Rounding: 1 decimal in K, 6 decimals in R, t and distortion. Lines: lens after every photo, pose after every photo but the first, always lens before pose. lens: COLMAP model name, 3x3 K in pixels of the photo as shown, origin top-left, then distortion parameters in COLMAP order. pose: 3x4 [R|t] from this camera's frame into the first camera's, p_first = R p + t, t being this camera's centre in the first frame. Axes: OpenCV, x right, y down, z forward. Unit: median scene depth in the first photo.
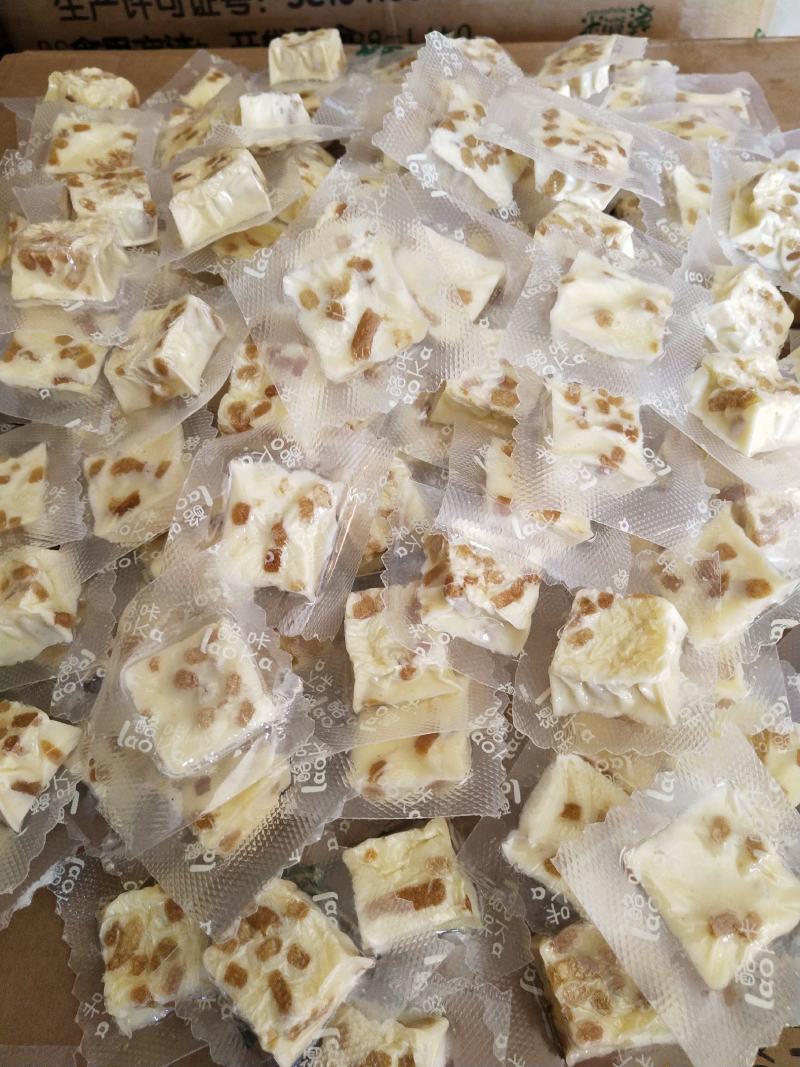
lens RADIAL K [[846.2, 0, 396.9], [0, 846.2, 532.1], [0, 0, 1]] dist [-0.013504, 0.047254]
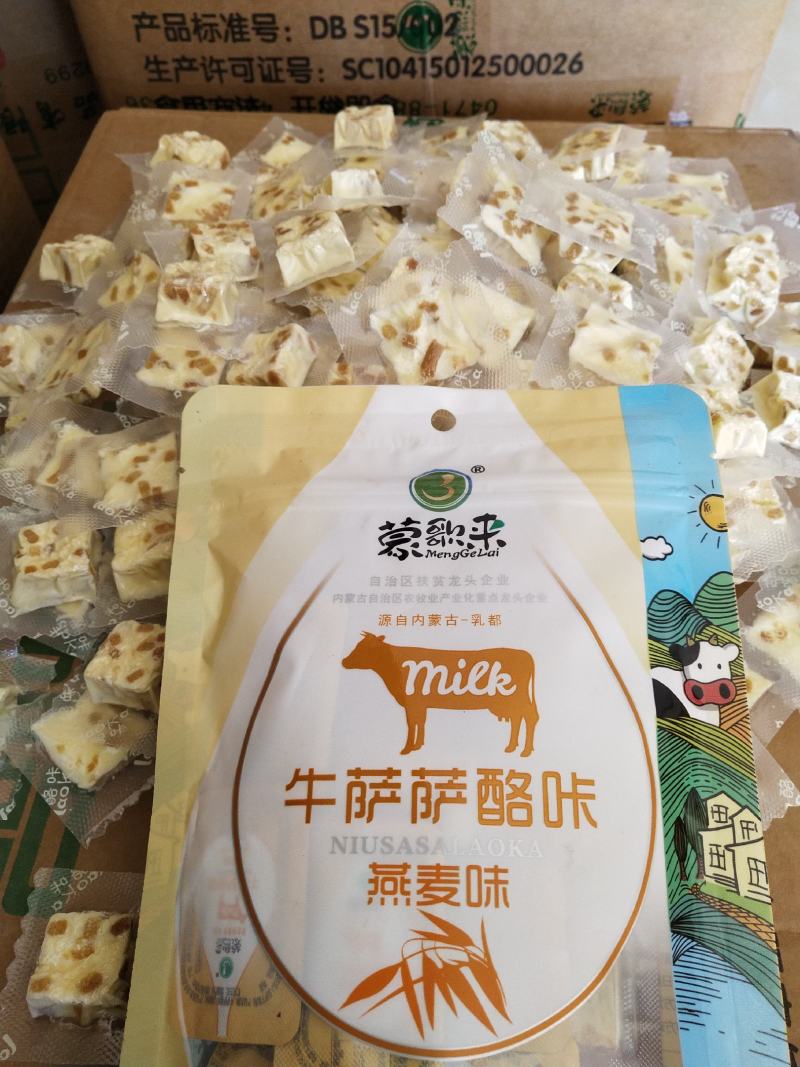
lens RADIAL K [[846.2, 0, 396.9], [0, 846.2, 532.1], [0, 0, 1]] dist [-0.013504, 0.047254]
pose [[0.999116, 0.038182, 0.017579, -0.087671], [-0.037717, 0.998948, -0.026065, 0.063107], [-0.018555, 0.025379, 0.999506, -0.273096]]
